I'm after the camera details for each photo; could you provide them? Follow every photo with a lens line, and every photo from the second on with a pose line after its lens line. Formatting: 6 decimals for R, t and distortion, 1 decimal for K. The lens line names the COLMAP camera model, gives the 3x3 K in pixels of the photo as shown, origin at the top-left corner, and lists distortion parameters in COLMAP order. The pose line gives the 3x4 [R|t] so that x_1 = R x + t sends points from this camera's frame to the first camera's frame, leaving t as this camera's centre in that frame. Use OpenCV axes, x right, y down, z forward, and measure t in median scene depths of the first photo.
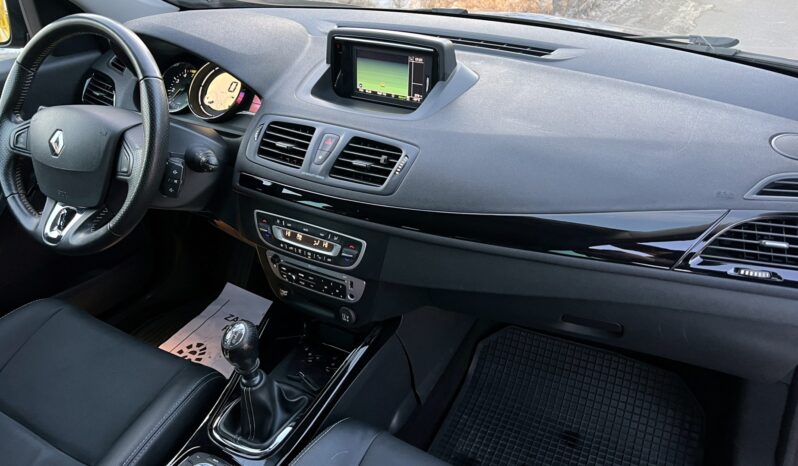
lens RADIAL K [[619.6, 0, 393.0], [0, 619.6, 224.2], [0, 0, 1]] dist [0.127868, -0.205199]
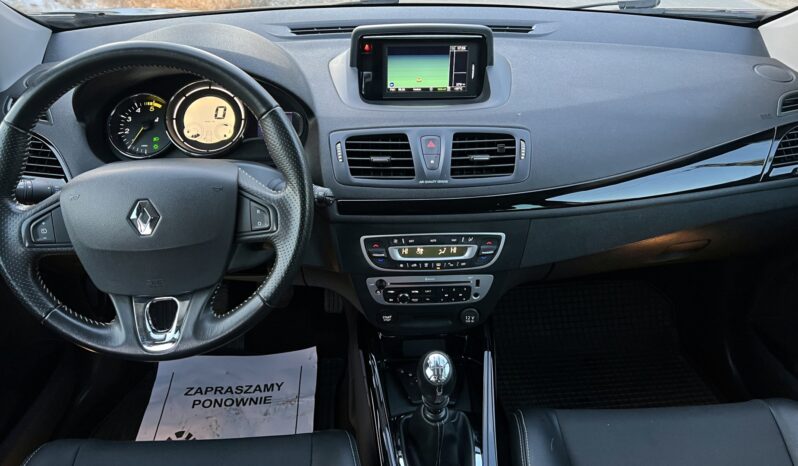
lens RADIAL K [[619.6, 0, 393.0], [0, 619.6, 224.2], [0, 0, 1]] dist [0.127868, -0.205199]
pose [[0.839657, -0.258447, 0.477683, -0.608556], [0.253387, 0.964347, 0.076356, -0.098012], [-0.480386, 0.056926, 0.875208, 0.199536]]
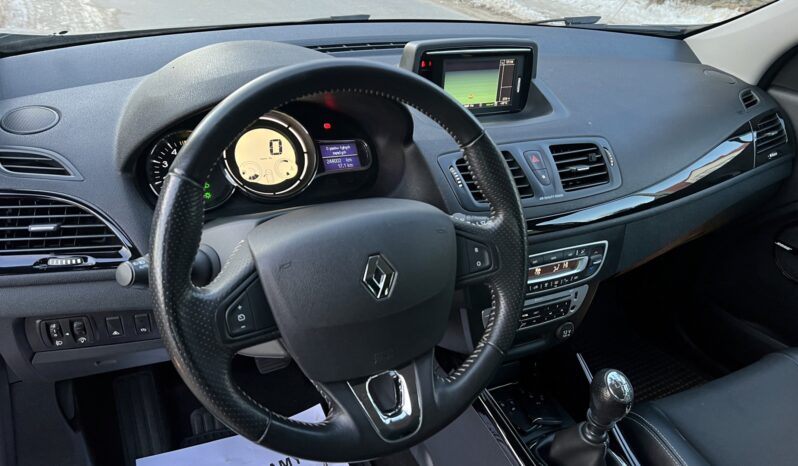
lens RADIAL K [[619.6, 0, 393.0], [0, 619.6, 224.2], [0, 0, 1]] dist [0.127868, -0.205199]
pose [[0.550879, -0.333834, 0.764910, -0.908898], [0.338629, 0.927089, 0.160738, -0.251141], [-0.762799, 0.170474, 0.623760, 0.580705]]
